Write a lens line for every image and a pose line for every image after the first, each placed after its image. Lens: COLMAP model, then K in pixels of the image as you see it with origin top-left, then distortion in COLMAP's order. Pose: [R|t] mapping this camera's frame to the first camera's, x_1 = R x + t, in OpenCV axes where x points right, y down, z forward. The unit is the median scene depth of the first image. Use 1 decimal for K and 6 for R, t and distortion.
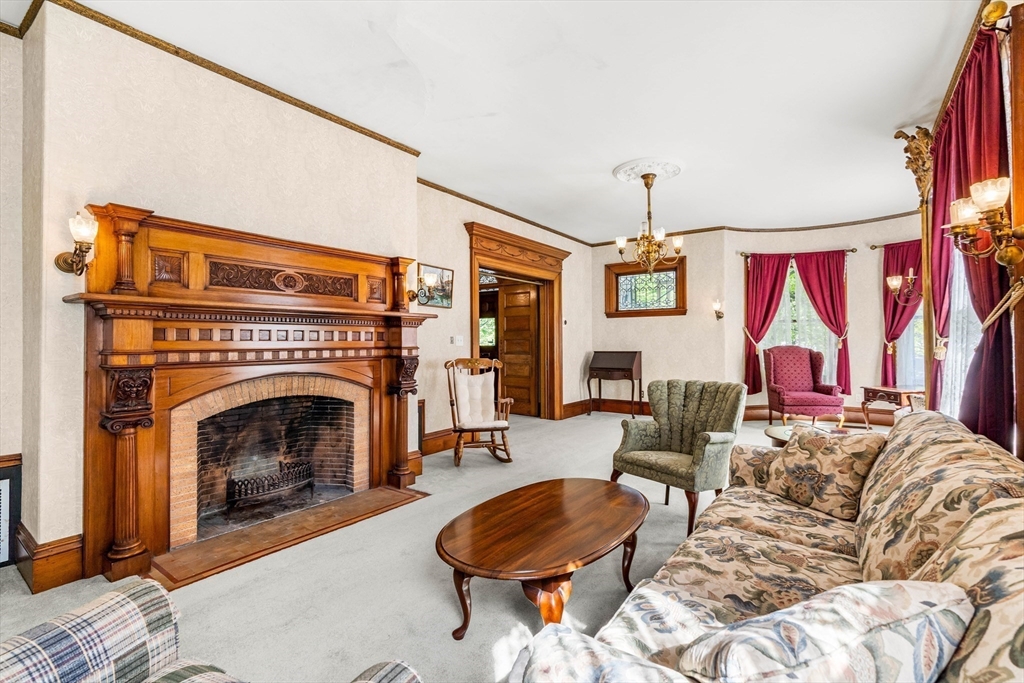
lens RADIAL K [[463.5, 0, 515.5], [0, 463.5, 337.4], [0, 0, 1]] dist [-0.009334, 0.001780]
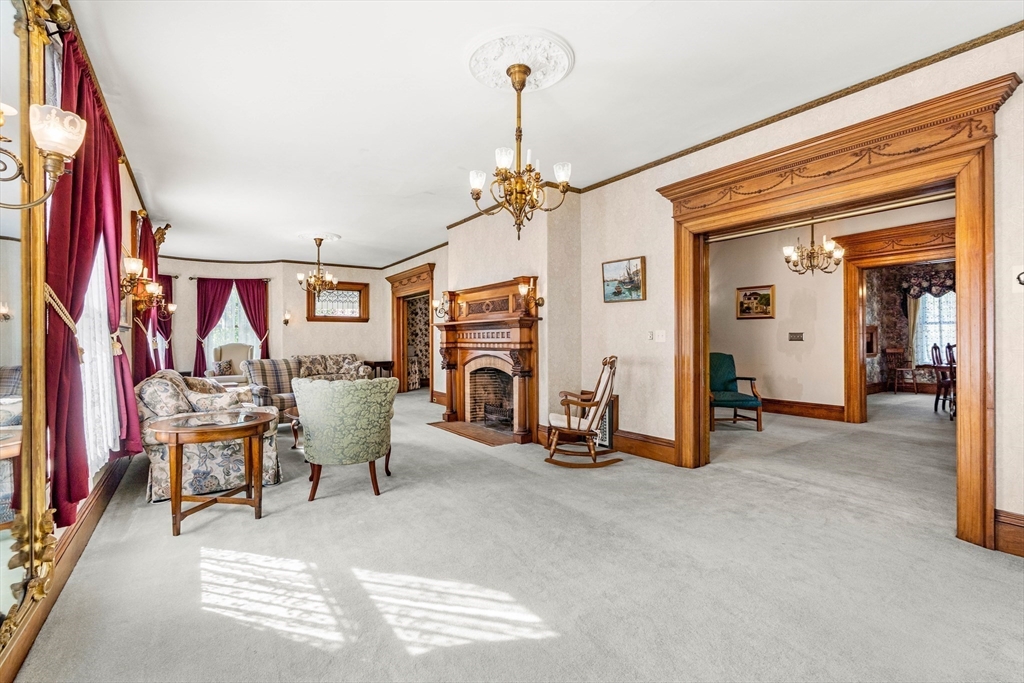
lens RADIAL K [[463.5, 0, 514.5], [0, 463.5, 342.7], [0, 0, 1]] dist [-0.009334, 0.001780]
pose [[-0.332512, 0.009129, -0.943055, 1.241083], [0.013957, 0.999891, 0.004757, 0.018319], [0.942996, -0.011581, -0.332603, 1.692583]]
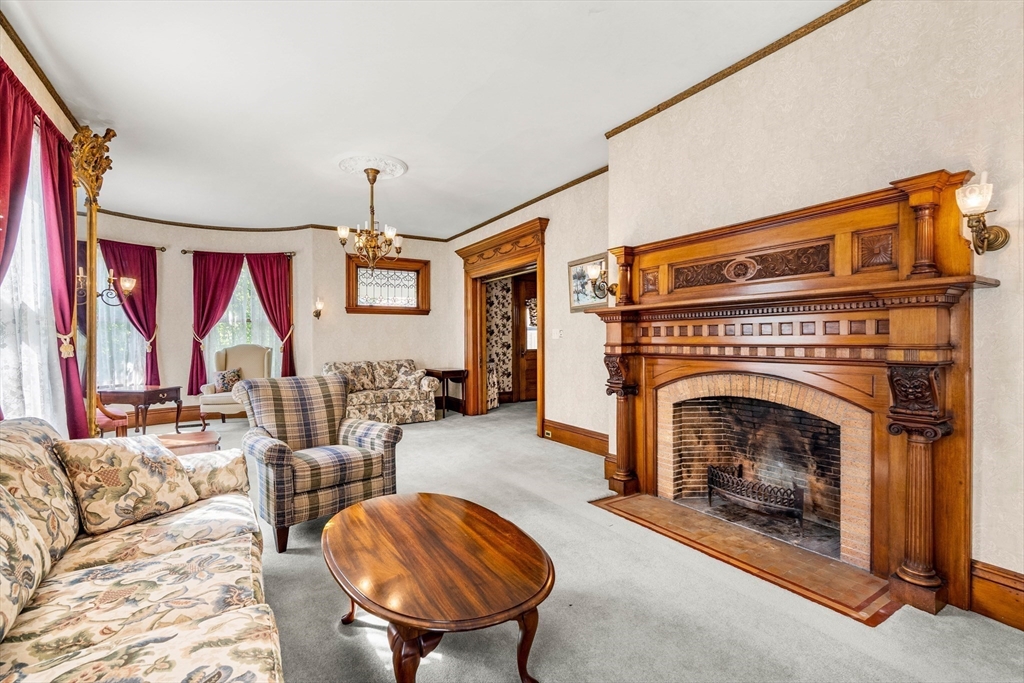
lens RADIAL K [[463.5, 0, 512.9], [0, 463.5, 344.6], [0, 0, 1]] dist [-0.009334, 0.001780]
pose [[-0.381104, 0.014260, -0.924422, 0.497273], [0.014990, 0.999845, 0.009243, 0.009606], [0.924410, -0.010335, -0.381259, 0.907376]]
